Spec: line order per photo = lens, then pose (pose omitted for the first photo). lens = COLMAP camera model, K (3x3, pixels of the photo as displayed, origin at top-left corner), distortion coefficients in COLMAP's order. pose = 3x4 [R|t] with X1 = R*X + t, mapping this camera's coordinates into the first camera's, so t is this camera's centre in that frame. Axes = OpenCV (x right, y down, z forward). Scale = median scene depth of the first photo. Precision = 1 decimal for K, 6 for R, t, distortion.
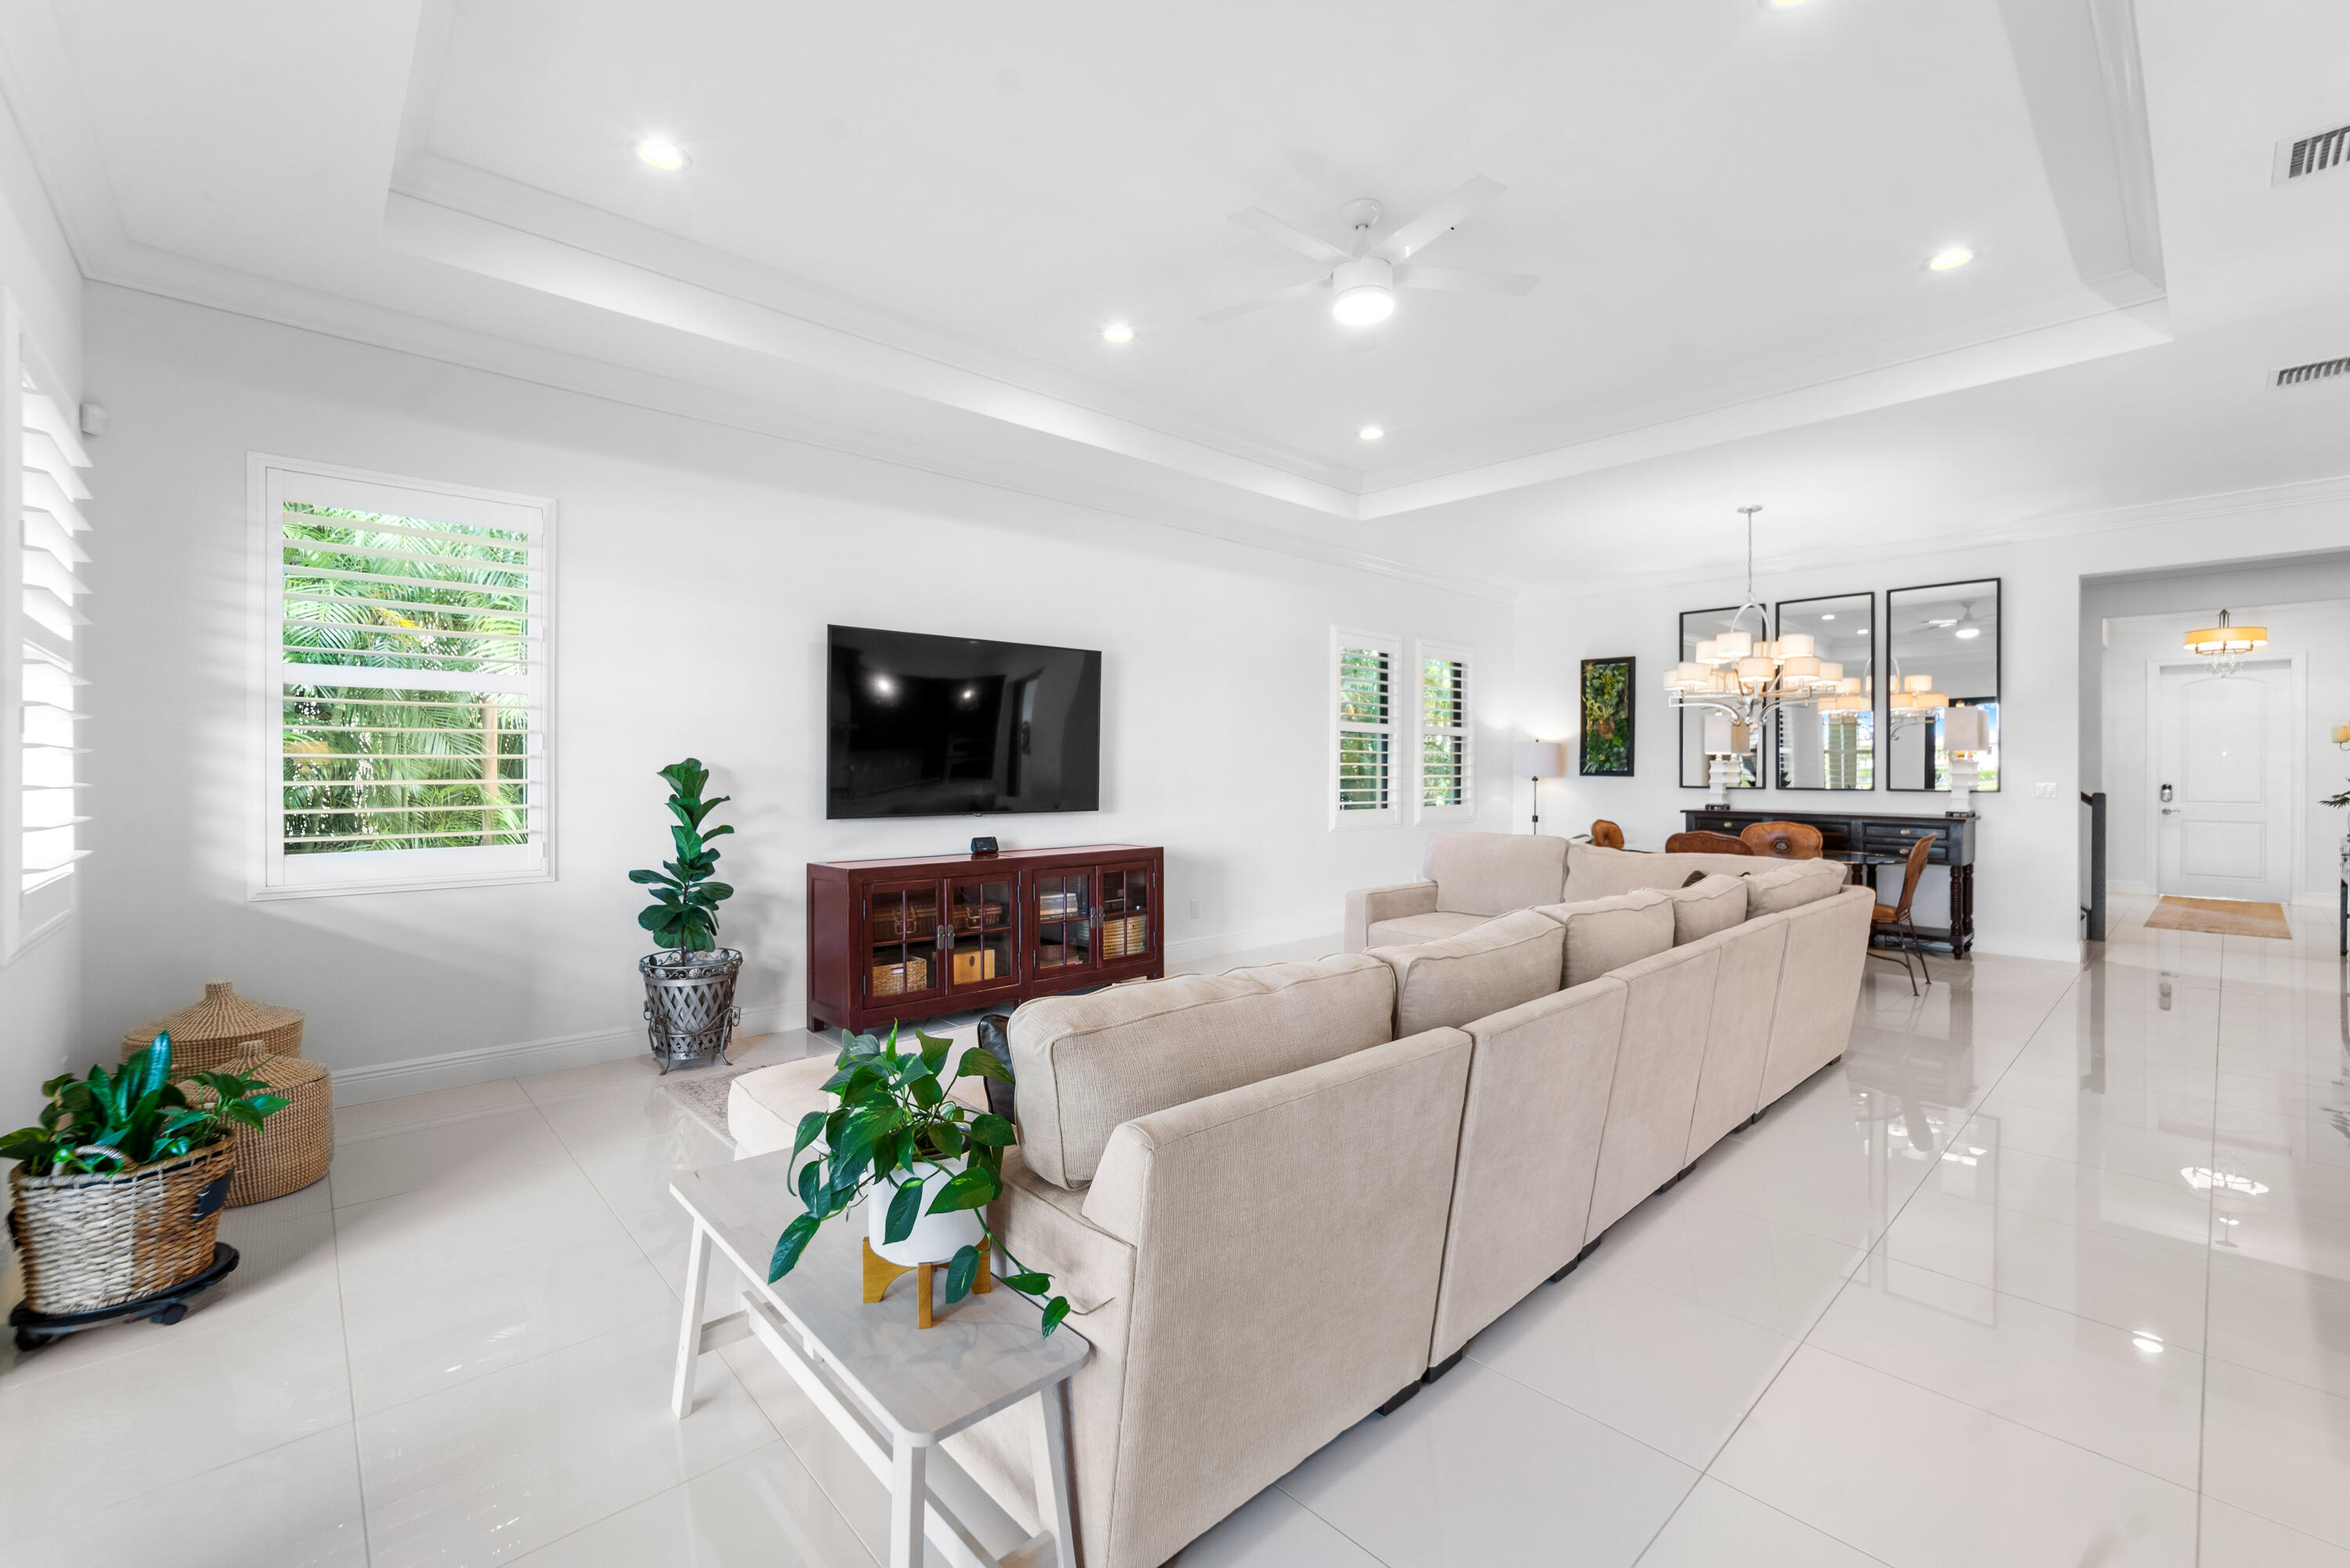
lens RADIAL K [[987.4, 0, 1169.8], [0, 987.4, 771.7], [0, 0, 1]] dist [0.000577, 0.000050]
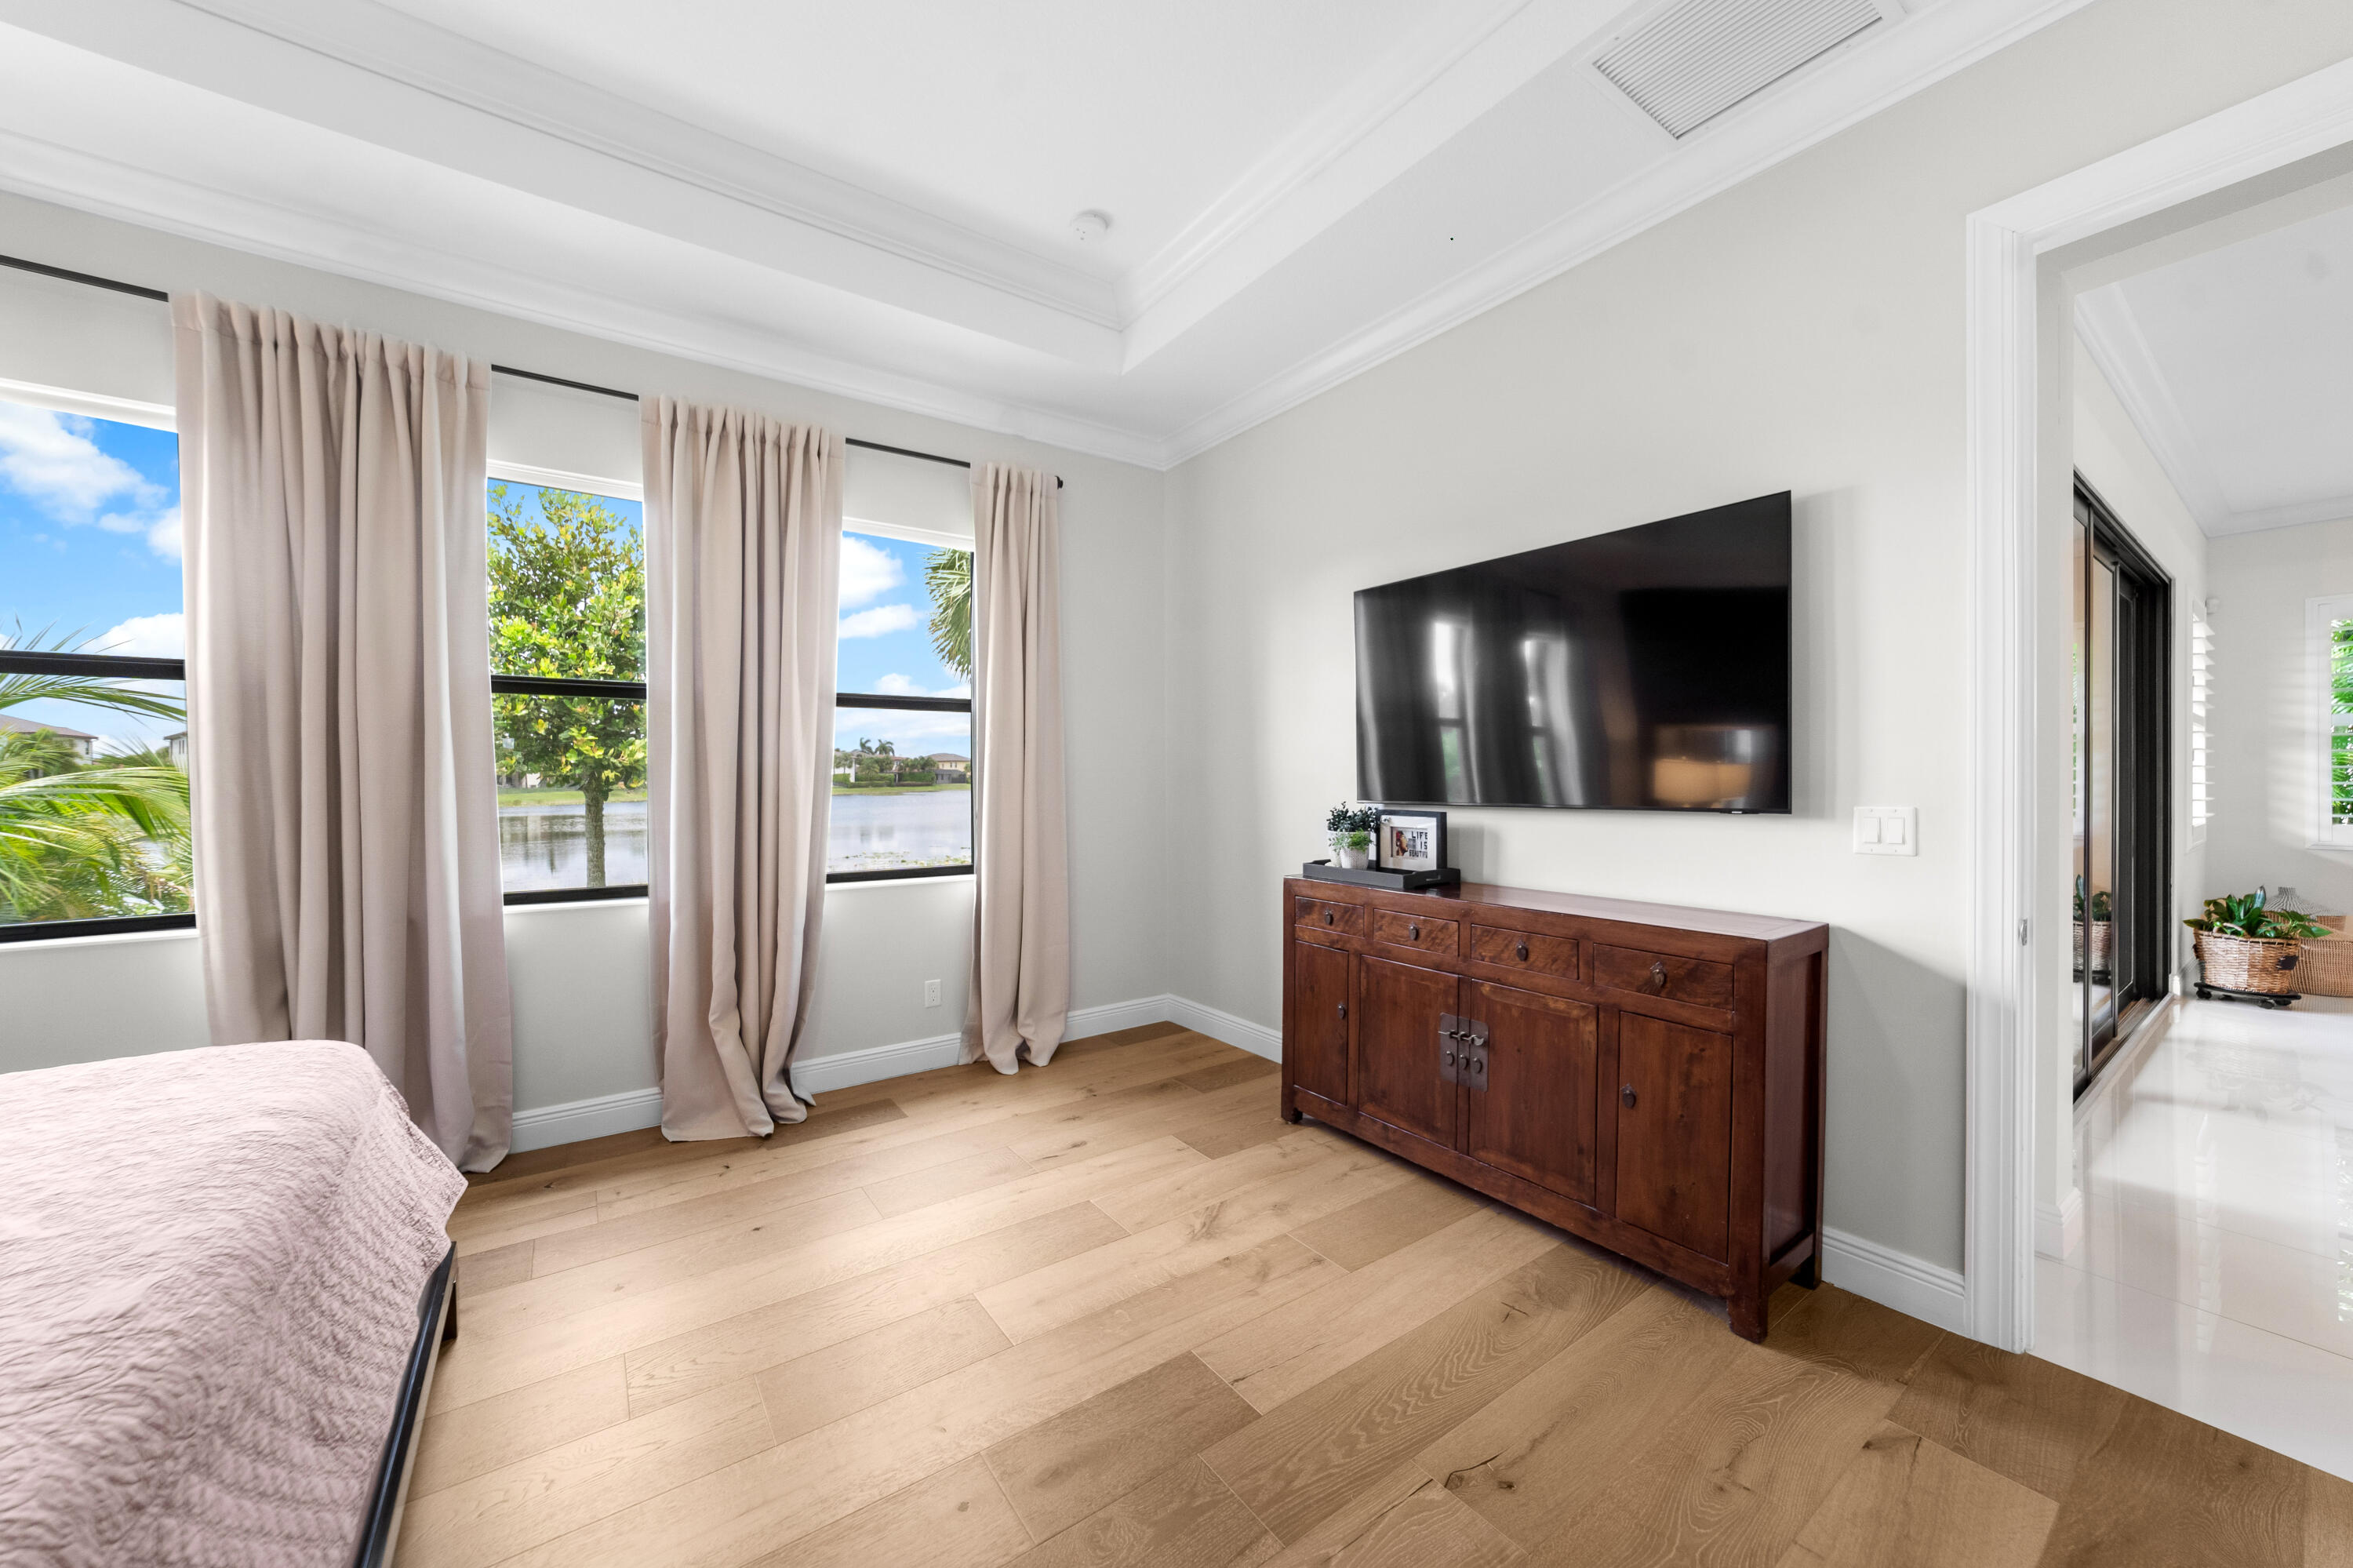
lens RADIAL K [[839.0, 0, 1169.9], [0, 839.0, 776.7], [0, 0, 1]] dist [0.002797, 0.000284]
pose [[-0.111697, -0.000612, -0.993742, 1.319017], [0.000056, 1.000000, -0.000622, 0.000240], [0.993742, -0.000125, -0.111697, -1.412099]]
